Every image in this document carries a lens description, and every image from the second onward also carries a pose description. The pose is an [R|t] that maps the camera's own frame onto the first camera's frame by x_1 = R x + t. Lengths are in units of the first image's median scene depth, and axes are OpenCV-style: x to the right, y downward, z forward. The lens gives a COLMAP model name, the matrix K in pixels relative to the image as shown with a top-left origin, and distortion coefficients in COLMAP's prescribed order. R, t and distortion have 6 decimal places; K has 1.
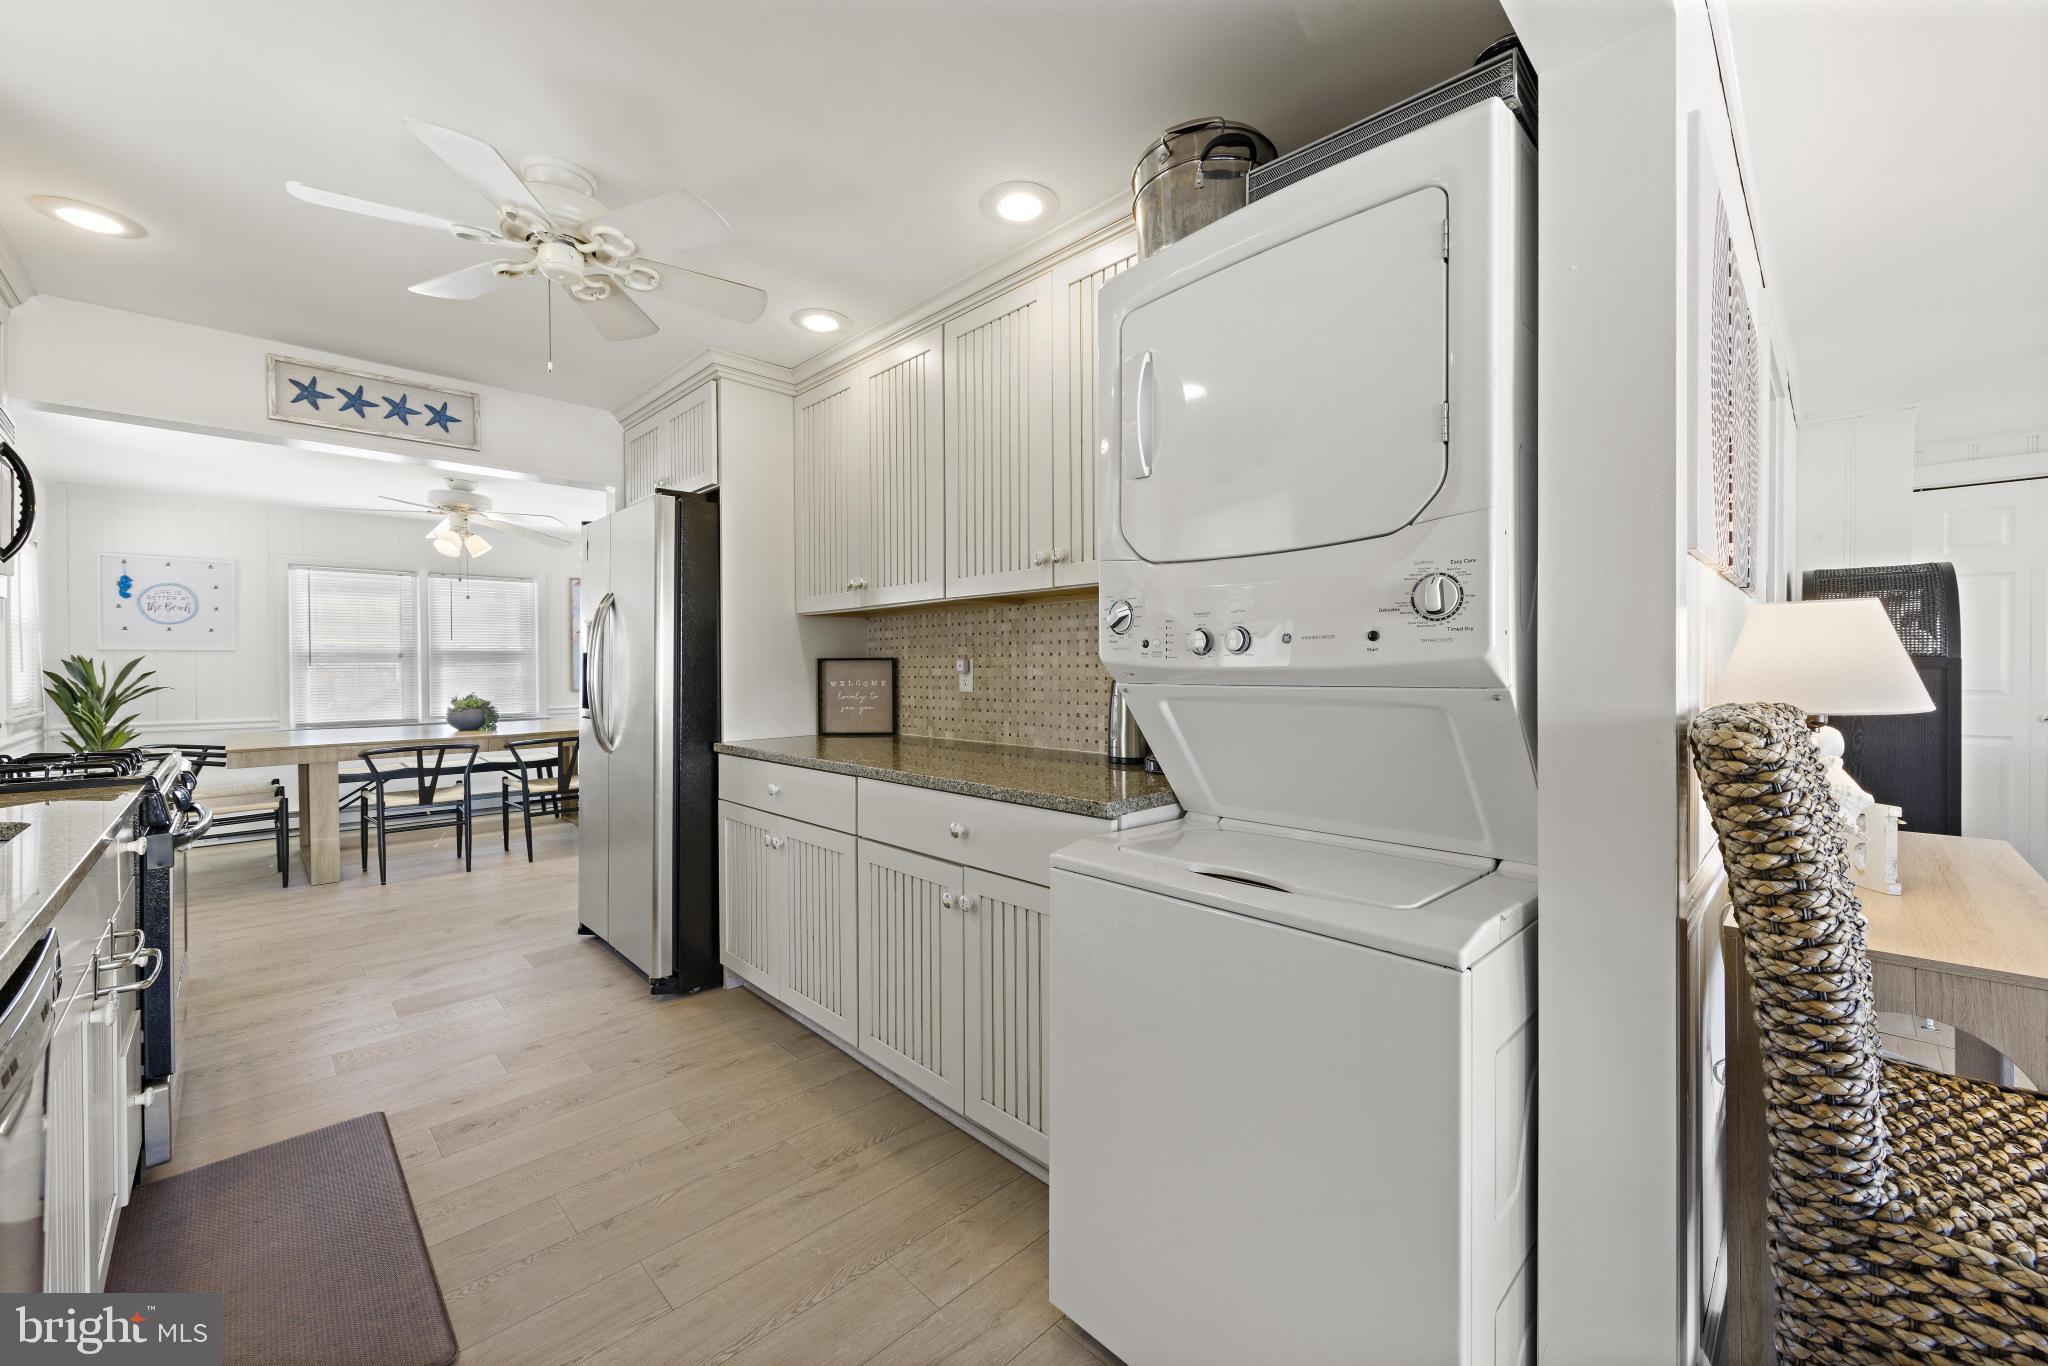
lens RADIAL K [[802.1, 0, 1030.3], [0, 802.1, 673.3], [0, 0, 1]] dist [0.004269, -0.000373]
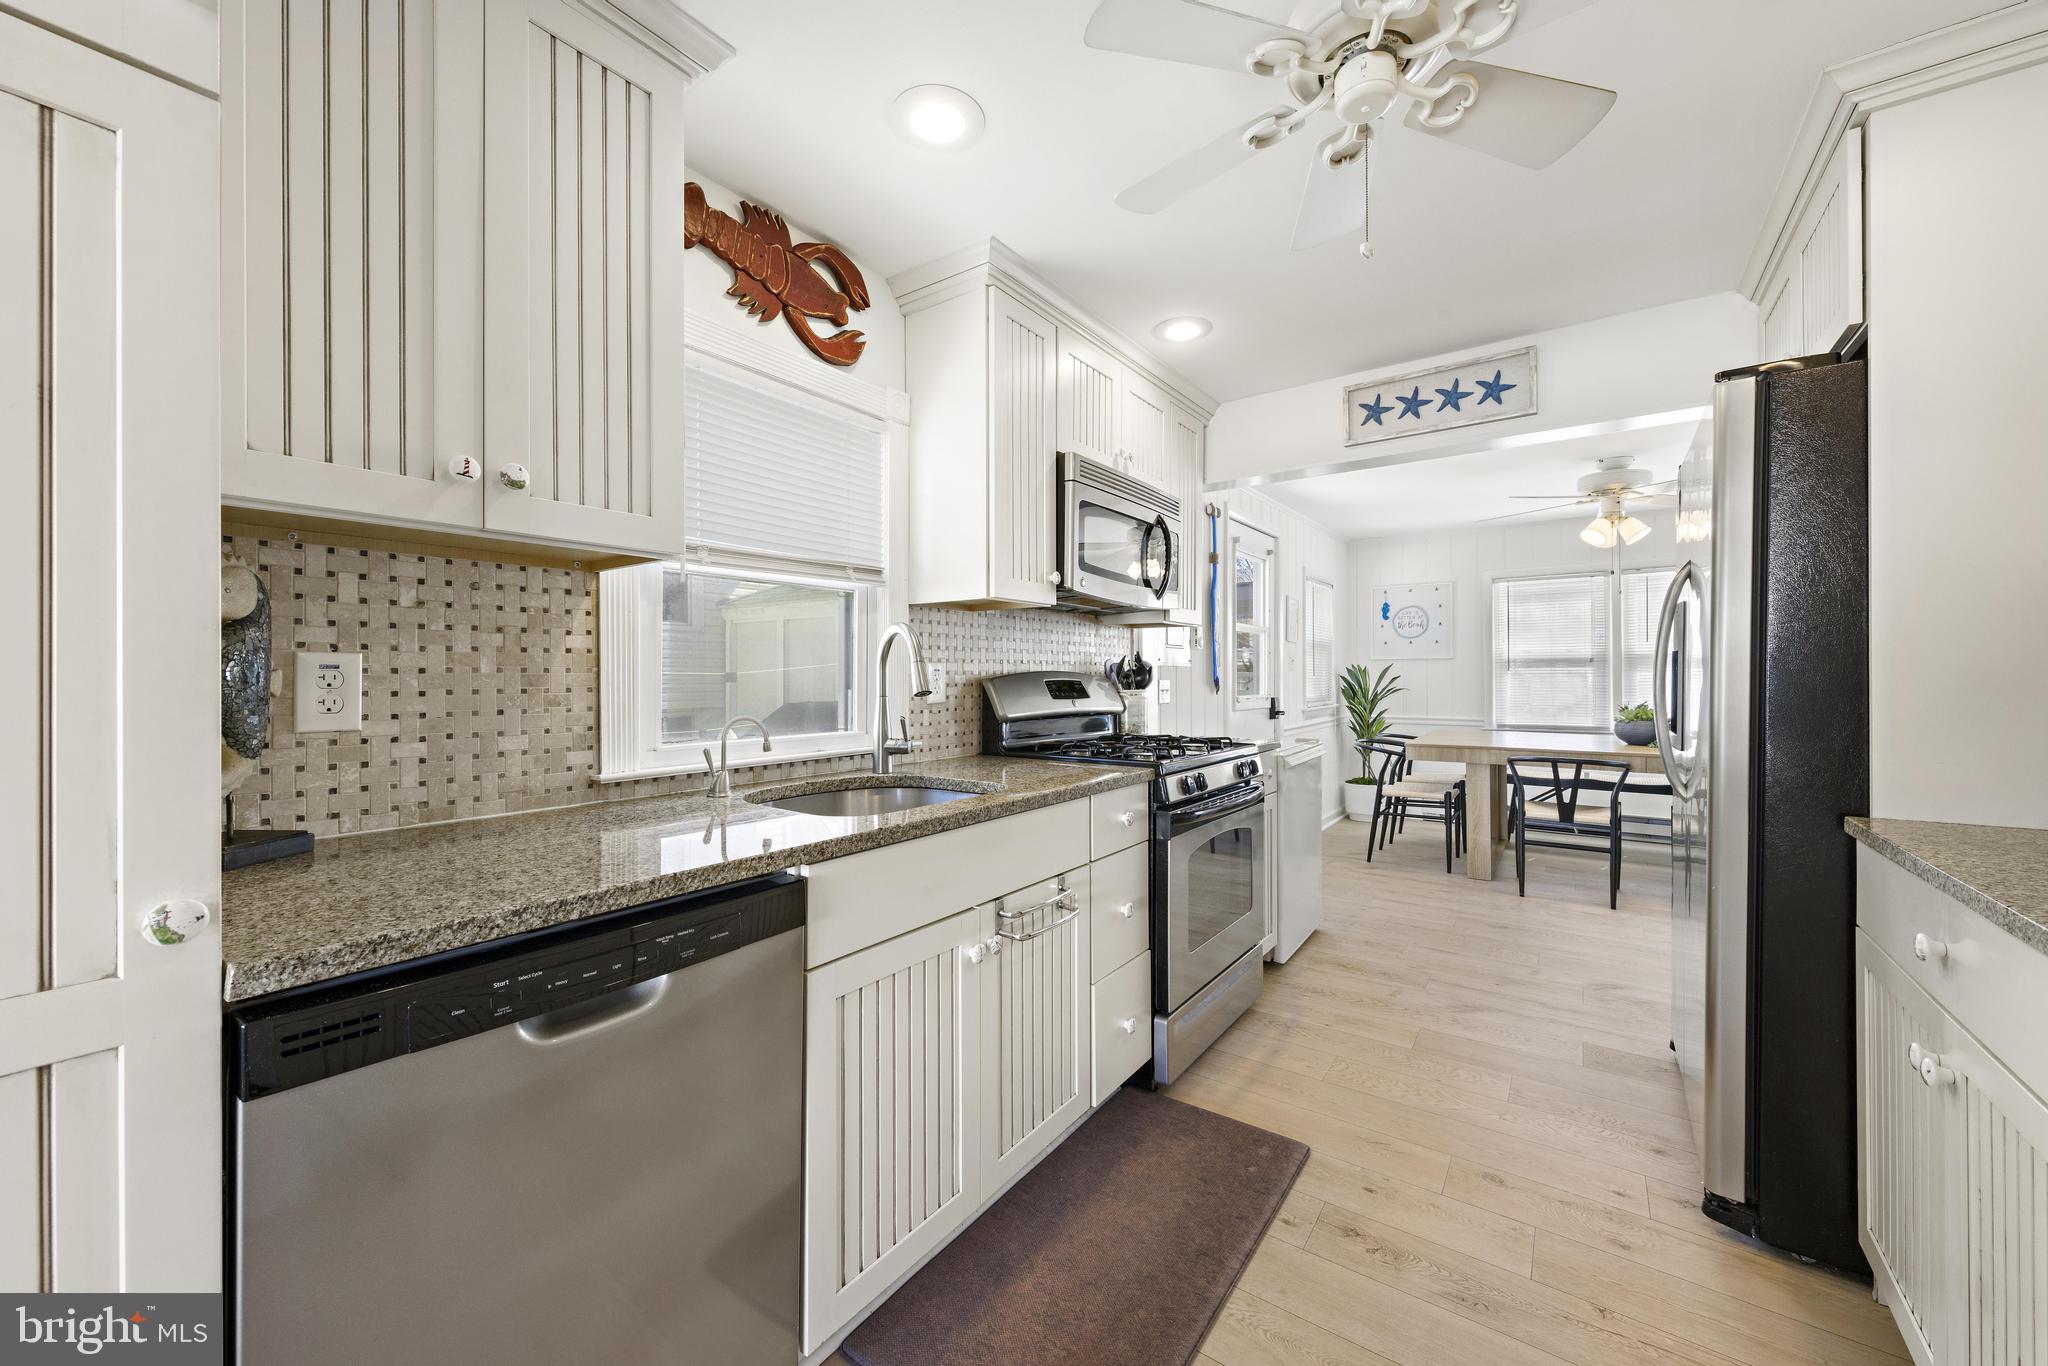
lens RADIAL K [[766.1, 0, 1030.1], [0, 766.1, 675.7], [0, 0, 1]] dist [0.004490, -0.001247]
pose [[0.168649, 0.003207, -0.985671, 0.011941], [-0.006170, 0.999979, 0.002198, -0.003092], [0.985657, 0.005711, 0.168665, 0.349363]]
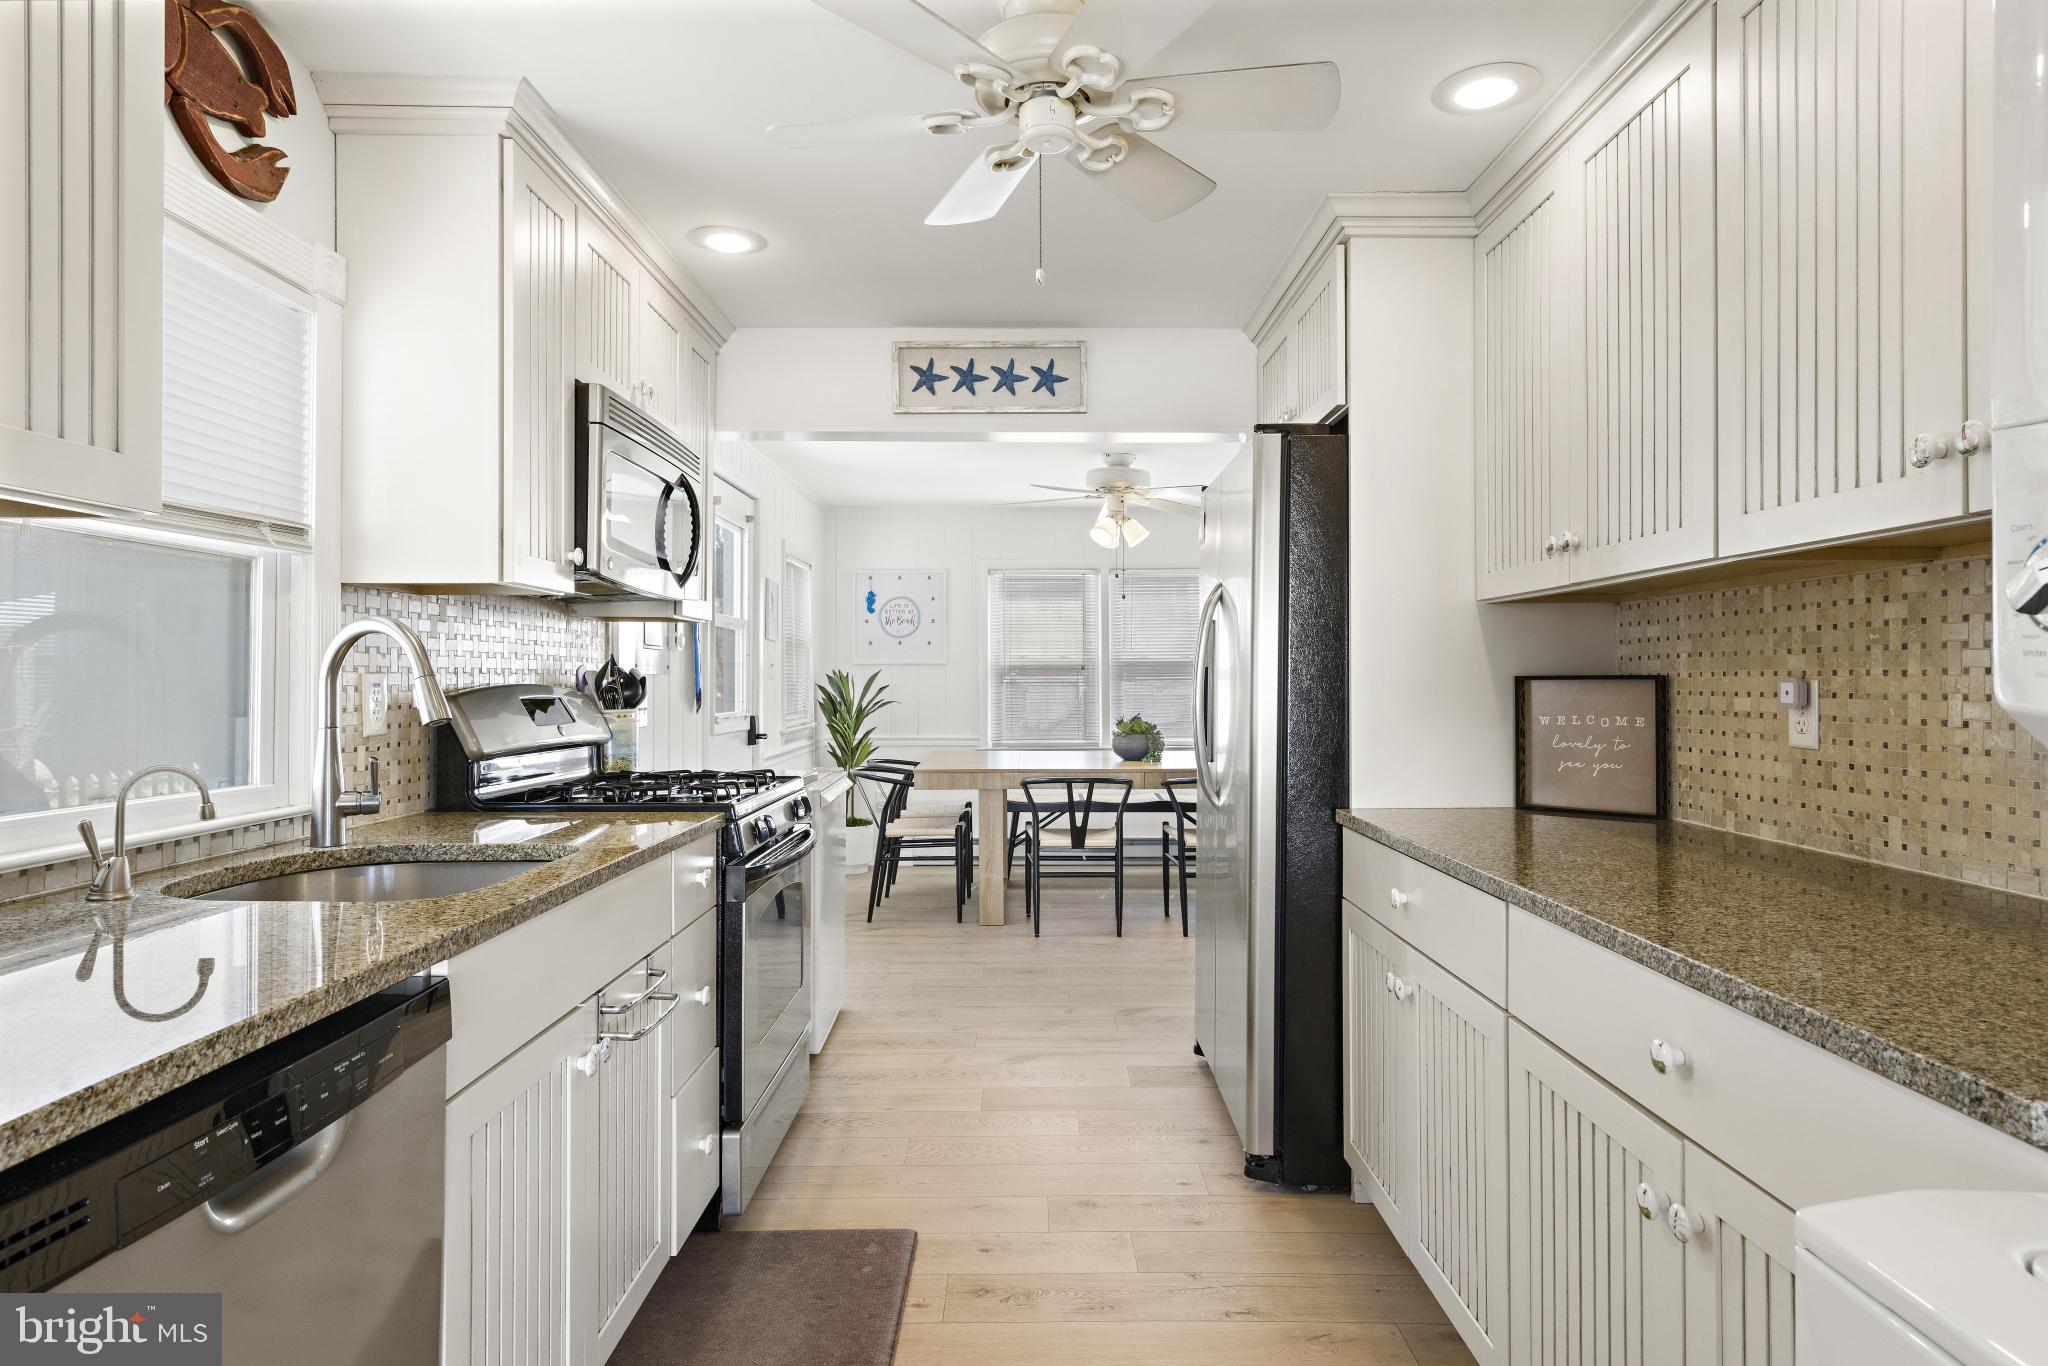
lens RADIAL K [[1151.8, 0, 1030.7], [0, 1151.8, 673.2], [0, 0, 1]] dist [0.006491, -0.001745]
pose [[0.715317, -0.000057, -0.698800, 0.066745], [-0.008150, 0.999931, -0.008423, -0.010649], [0.698753, 0.011720, 0.715267, 0.154702]]
